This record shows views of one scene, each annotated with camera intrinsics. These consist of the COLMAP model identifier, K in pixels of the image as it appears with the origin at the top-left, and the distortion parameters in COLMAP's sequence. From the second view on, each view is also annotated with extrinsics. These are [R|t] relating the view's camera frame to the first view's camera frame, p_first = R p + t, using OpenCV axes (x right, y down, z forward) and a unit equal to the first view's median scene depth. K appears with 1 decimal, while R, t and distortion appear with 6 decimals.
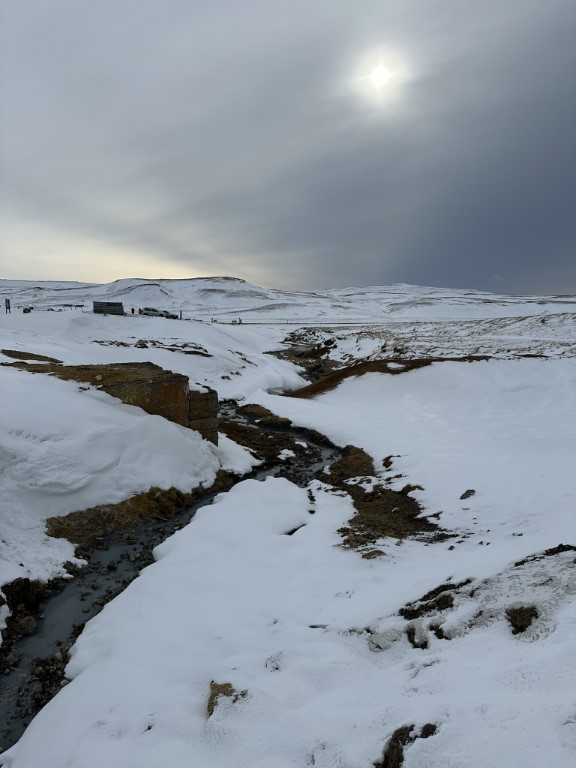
lens RADIAL K [[535.5, 0, 288.0], [0, 535.5, 384.0], [0, 0, 1]] dist [0.137899, -0.222239]
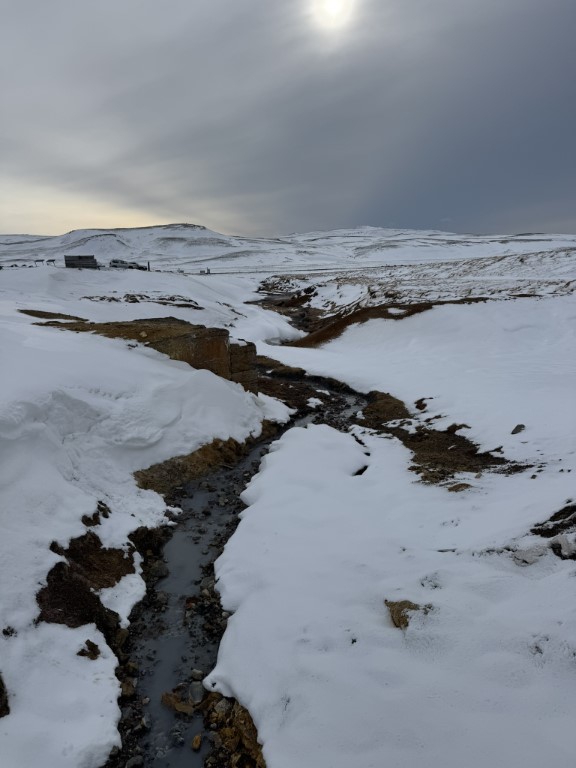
lens RADIAL K [[538.7, 0, 288.0], [0, 538.7, 384.0], [0, 0, 1]] dist [0.142674, -0.255858]
pose [[0.997283, -0.046860, 0.056840, -0.139465], [0.041389, 0.994723, 0.093883, -0.003620], [-0.060940, -0.091275, 0.993959, -0.023117]]
